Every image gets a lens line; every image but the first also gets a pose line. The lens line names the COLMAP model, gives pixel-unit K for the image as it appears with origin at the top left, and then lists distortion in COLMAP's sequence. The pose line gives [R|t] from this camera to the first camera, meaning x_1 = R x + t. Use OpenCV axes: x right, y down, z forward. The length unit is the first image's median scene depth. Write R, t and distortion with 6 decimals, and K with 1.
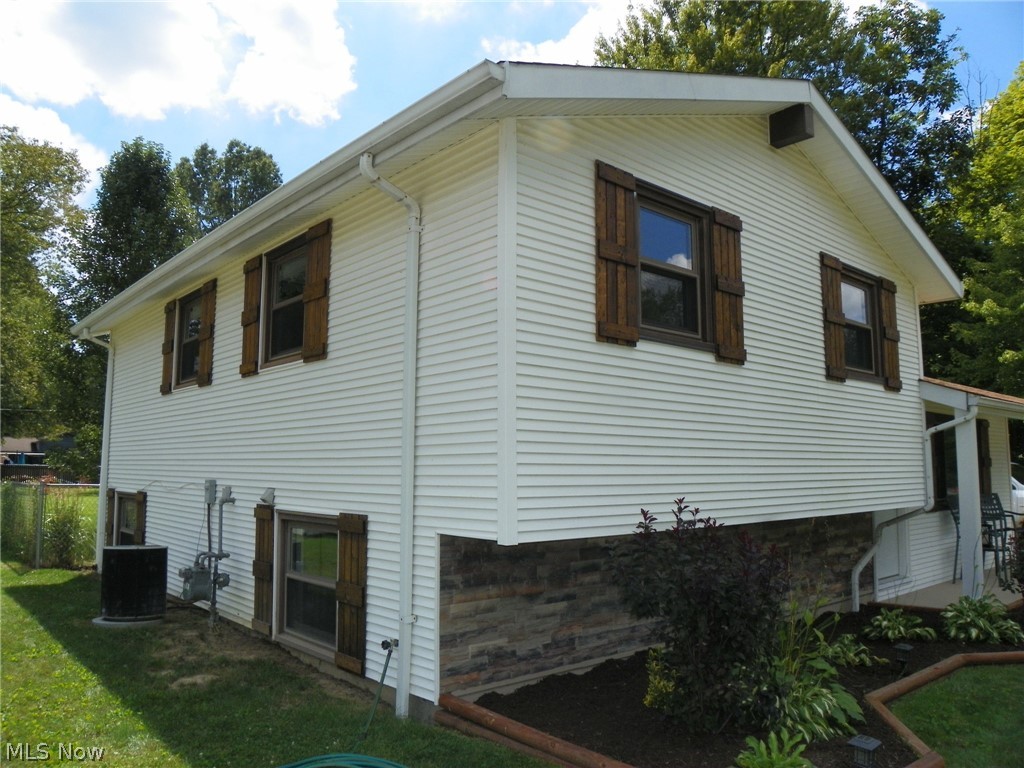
lens RADIAL K [[781.5, 0, 512.0], [0, 781.5, 384.0], [0, 0, 1]] dist [-0.121862, -0.001645]
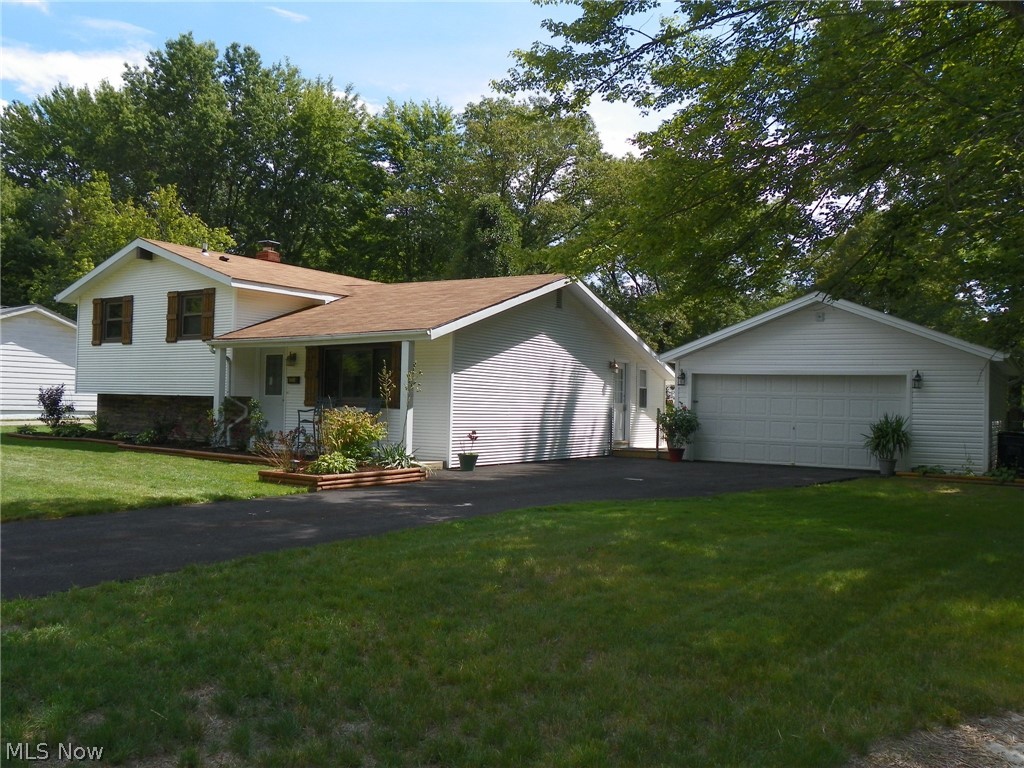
lens RADIAL K [[878.9, 0, 512.0], [0, 878.9, 384.0], [0, 0, 1]] dist [-0.083231, -0.001748]
pose [[0.277014, -0.017241, -0.960711, 4.141022], [0.088318, 0.996063, 0.007590, 0.248543], [0.956798, -0.086951, 0.277447, 1.510988]]
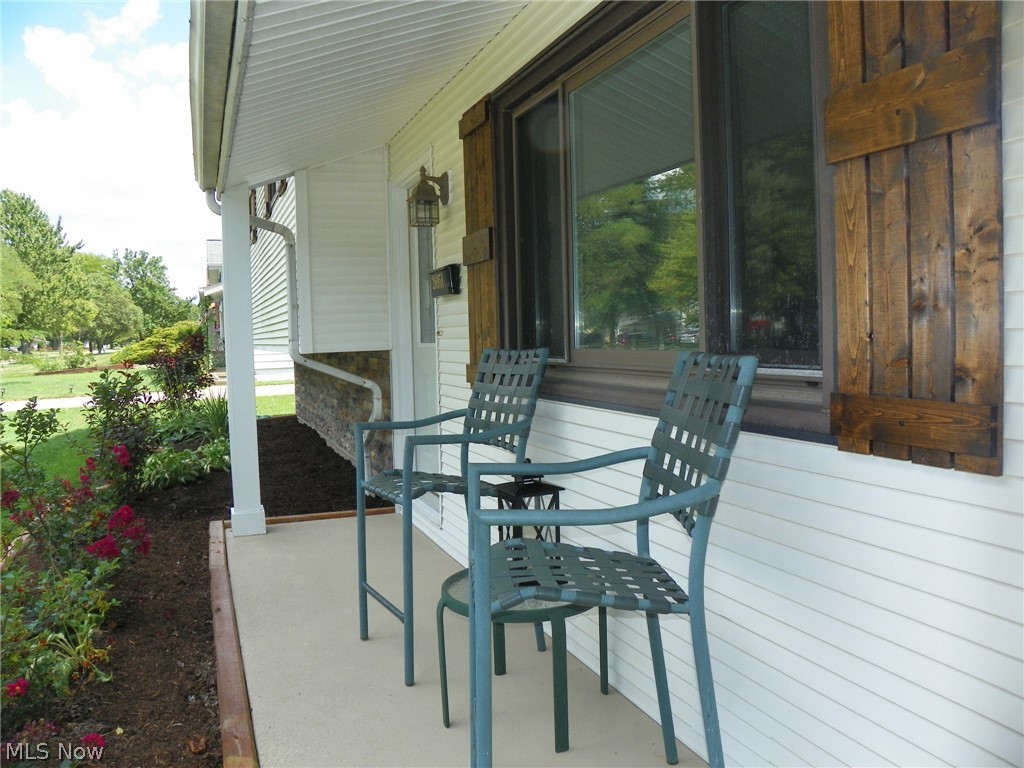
lens RADIAL K [[781.5, 0, 512.0], [0, 781.5, 384.0], [0, 0, 1]] dist [-0.121862, -0.001645]
pose [[-0.323394, 0.065615, -0.943987, 1.525002], [0.131198, 0.991067, 0.023941, 0.271029], [0.937125, -0.116107, -0.329113, 1.909314]]
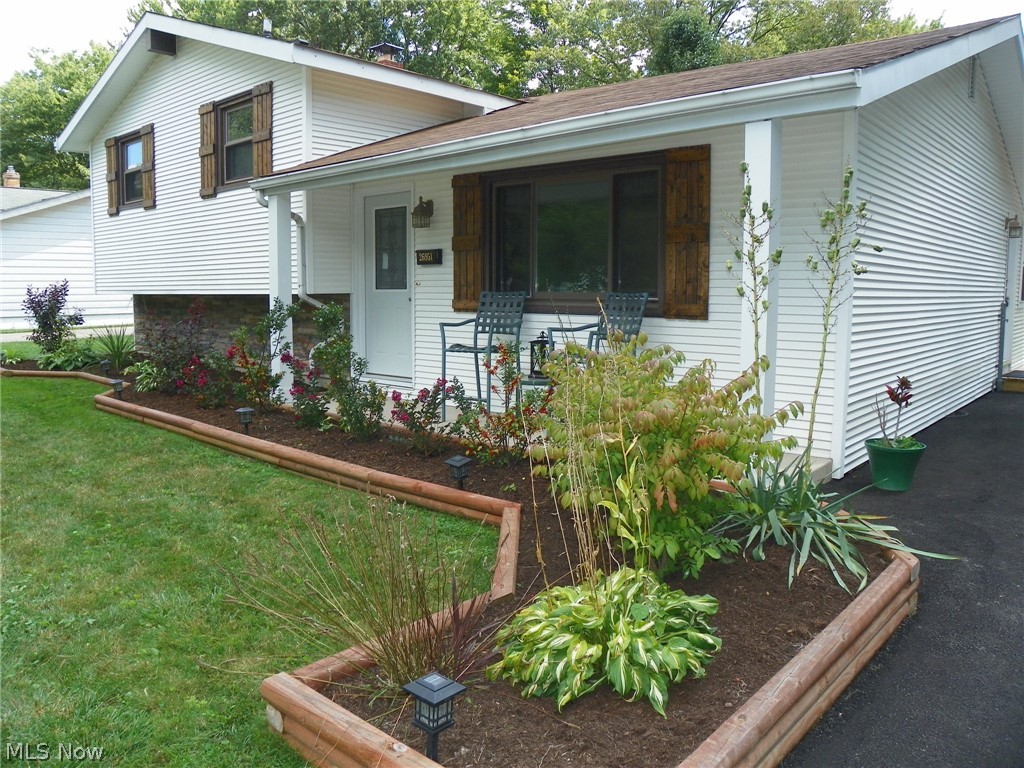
lens RADIAL K [[781.5, 0, 512.0], [0, 781.5, 384.0], [0, 0, 1]] dist [-0.121862, -0.001645]
pose [[0.132938, 0.120076, -0.983824, 2.242948], [0.110030, 0.984710, 0.135052, 0.238986], [0.984998, -0.126204, 0.117694, 1.589575]]
